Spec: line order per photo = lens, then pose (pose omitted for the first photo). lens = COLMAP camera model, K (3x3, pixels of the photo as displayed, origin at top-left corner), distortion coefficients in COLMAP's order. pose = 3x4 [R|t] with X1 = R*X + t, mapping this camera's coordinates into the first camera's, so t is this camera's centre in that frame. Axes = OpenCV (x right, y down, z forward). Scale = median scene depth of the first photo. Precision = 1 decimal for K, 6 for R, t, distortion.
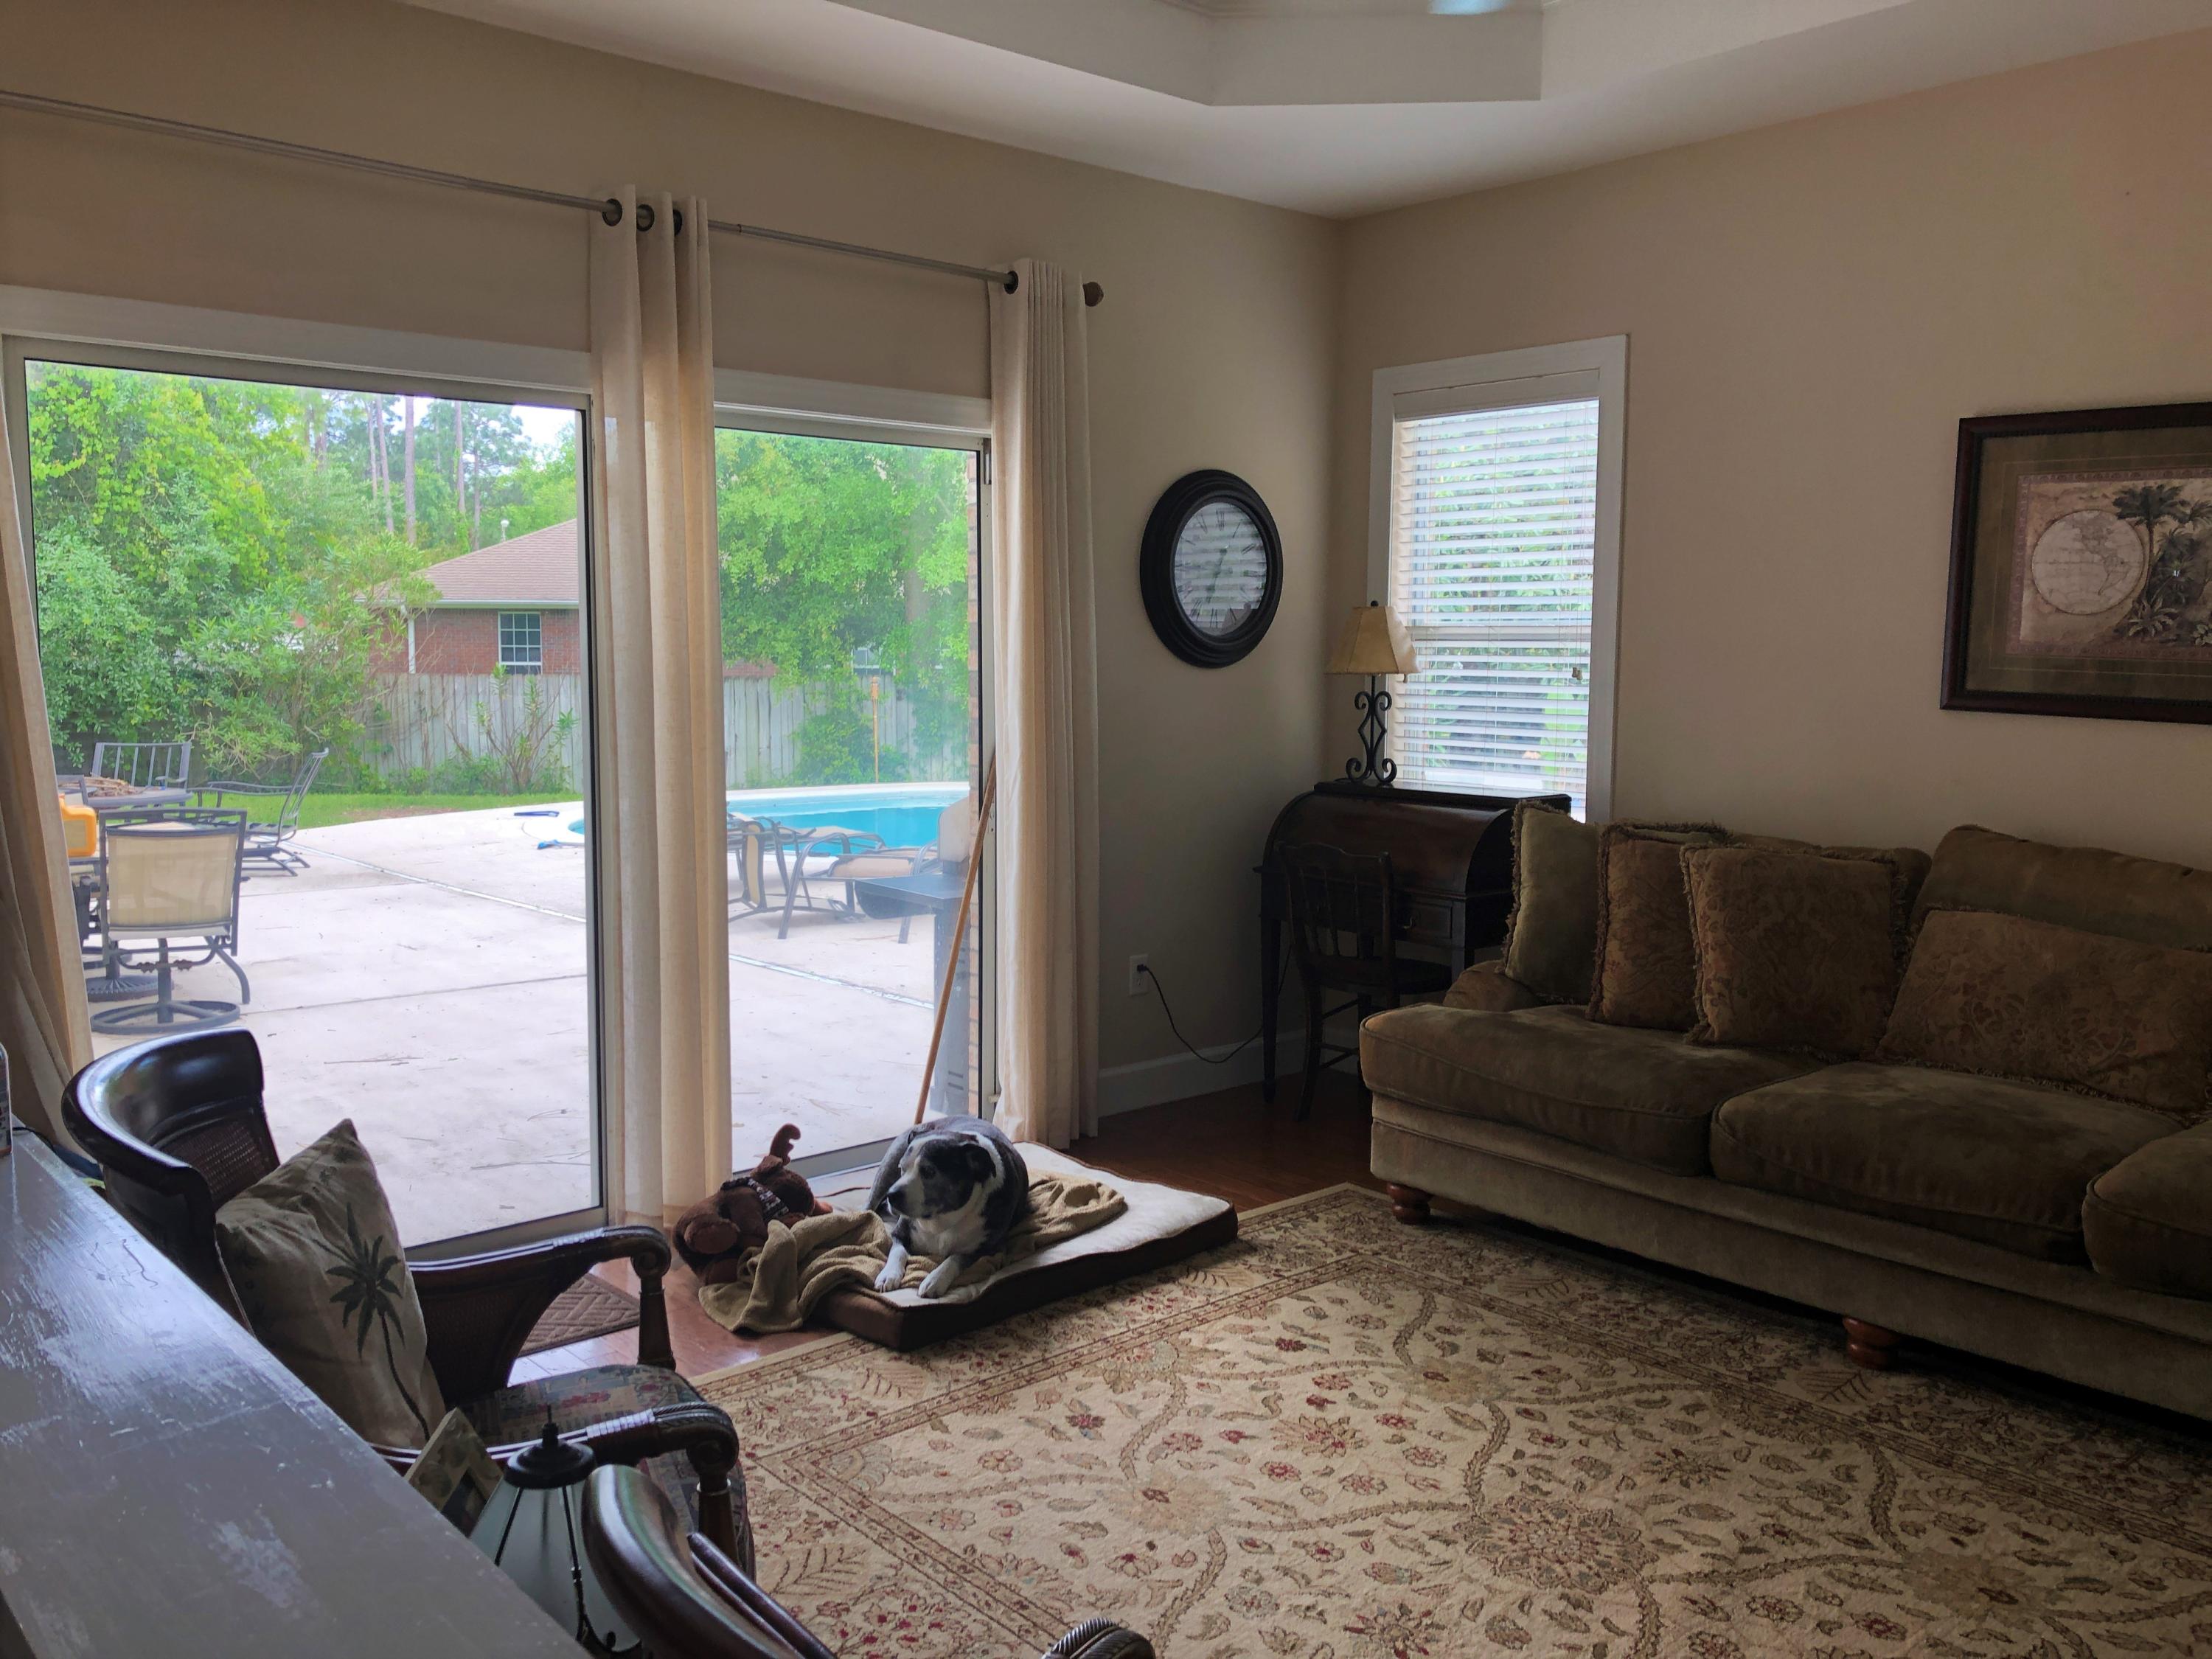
lens RADIAL K [[1813.2, 0, 1107.5], [0, 1813.2, 831.0], [0, 0, 1]] dist [0.001473, 0.002682]
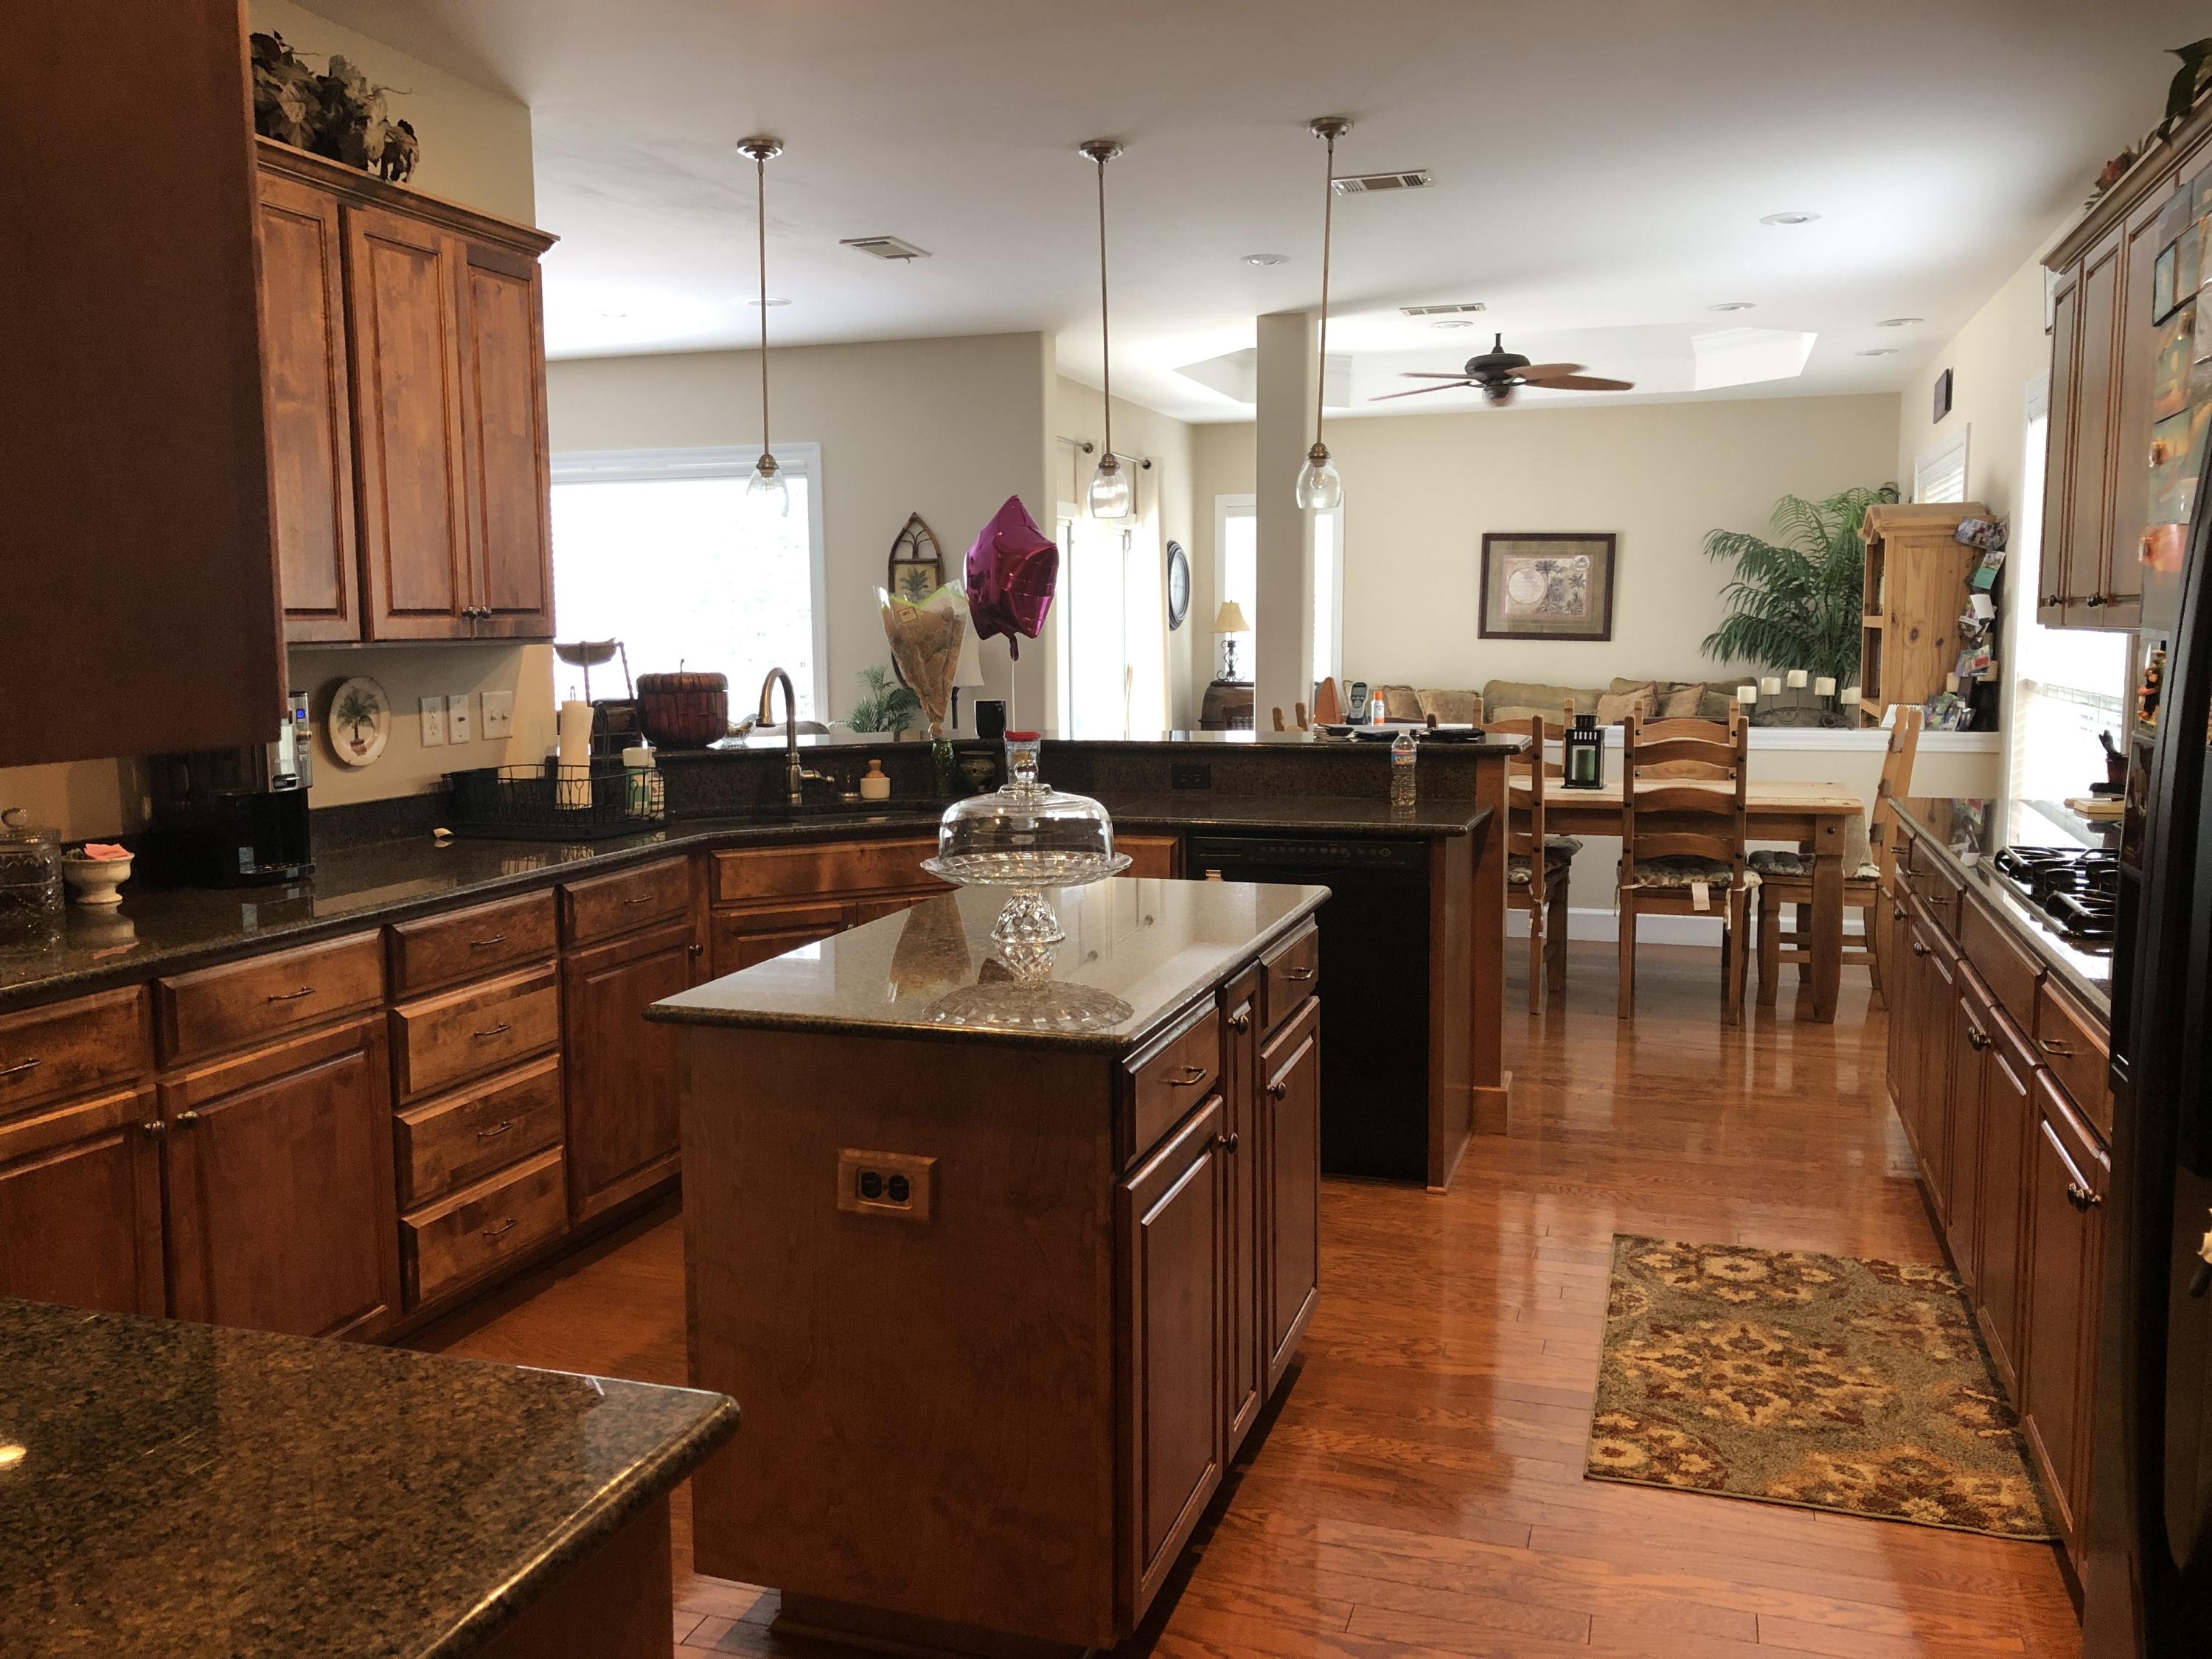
lens RADIAL K [[1813.2, 0, 1104.2], [0, 1813.2, 826.4], [0, 0, 1]] dist [0.001473, 0.002682]
pose [[0.861317, -0.069610, 0.503277, -1.470083], [0.066023, 0.997505, 0.024977, 0.111668], [-0.503760, 0.011715, 0.863764, -1.104093]]
